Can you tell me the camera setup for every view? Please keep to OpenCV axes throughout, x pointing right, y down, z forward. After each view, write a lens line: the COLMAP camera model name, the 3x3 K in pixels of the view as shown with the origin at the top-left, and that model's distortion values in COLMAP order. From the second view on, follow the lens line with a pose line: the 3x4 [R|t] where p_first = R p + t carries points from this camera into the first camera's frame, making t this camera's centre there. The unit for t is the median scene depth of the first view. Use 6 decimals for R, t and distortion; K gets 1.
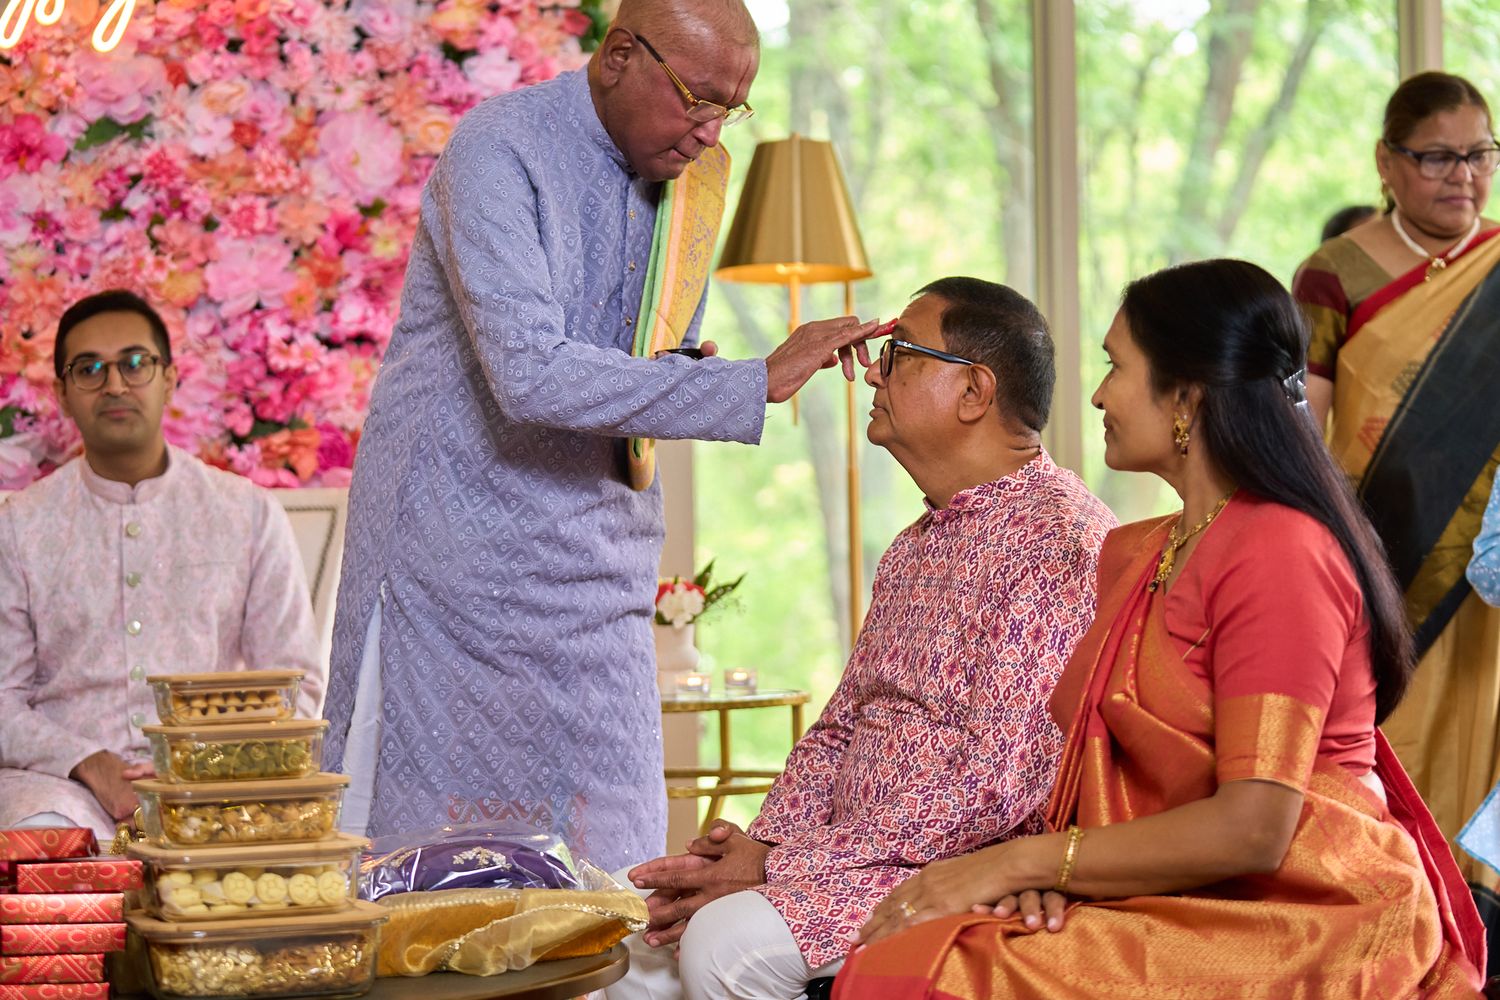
lens RADIAL K [[3366.0, 0, 799.9], [0, 3366.0, 513.6], [0, 0, 1]] dist [0.042593, 0.000000]
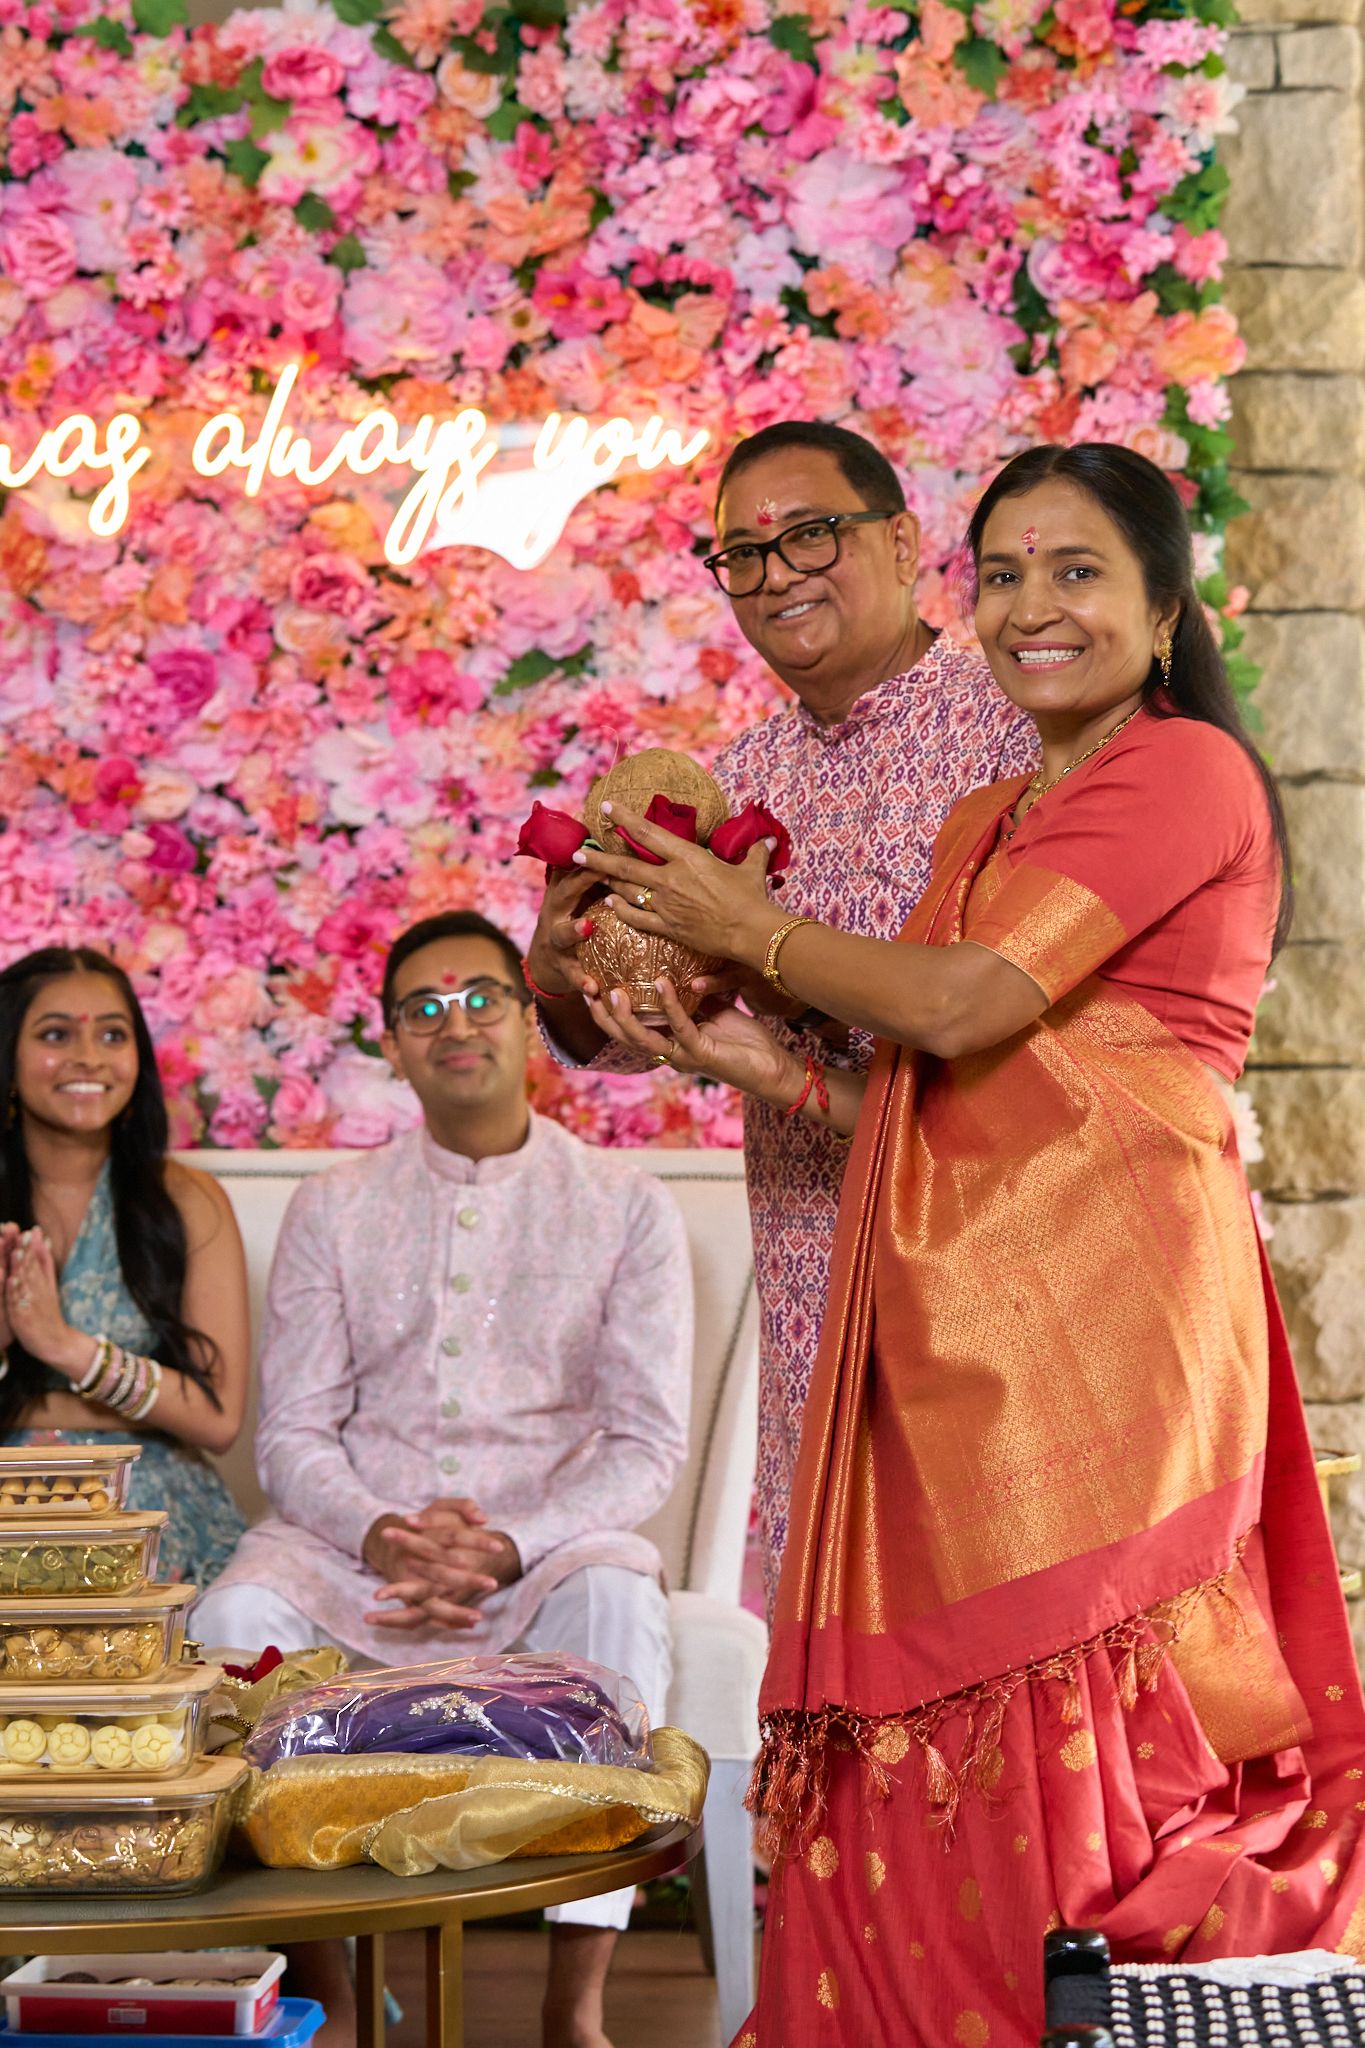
lens RADIAL K [[4595.7, 0, 758.9], [0, 4595.7, 1046.0], [0, 0, 1]] dist [0.042593, 0.000000]
pose [[0.924214, 0.000918, -0.381874, 0.232943], [-0.003728, 0.999971, -0.006617, -0.022892], [0.381856, 0.007539, 0.924191, 0.074746]]
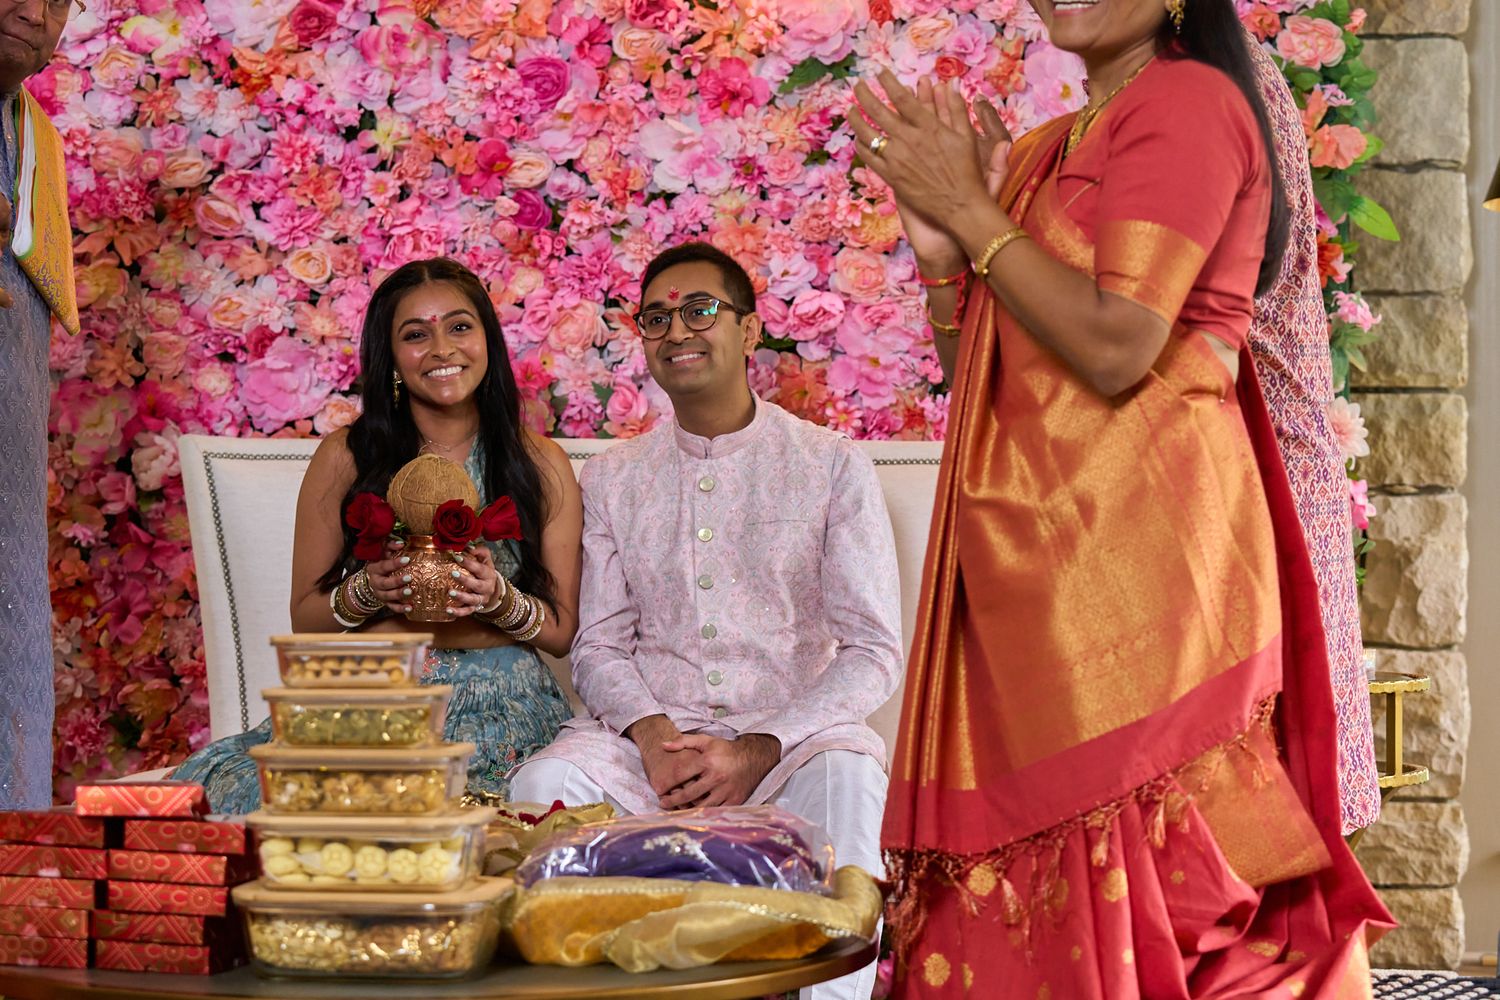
lens RADIAL K [[3366.0, 0, 786.6], [0, 3366.0, 504.3], [0, 0, 1]] dist [0.042593, 0.000000]
pose [[0.887830, 0.021674, -0.459661, 0.241202], [-0.015098, 0.999724, 0.017977, -0.005740], [0.459924, -0.009021, 0.887912, 0.130421]]
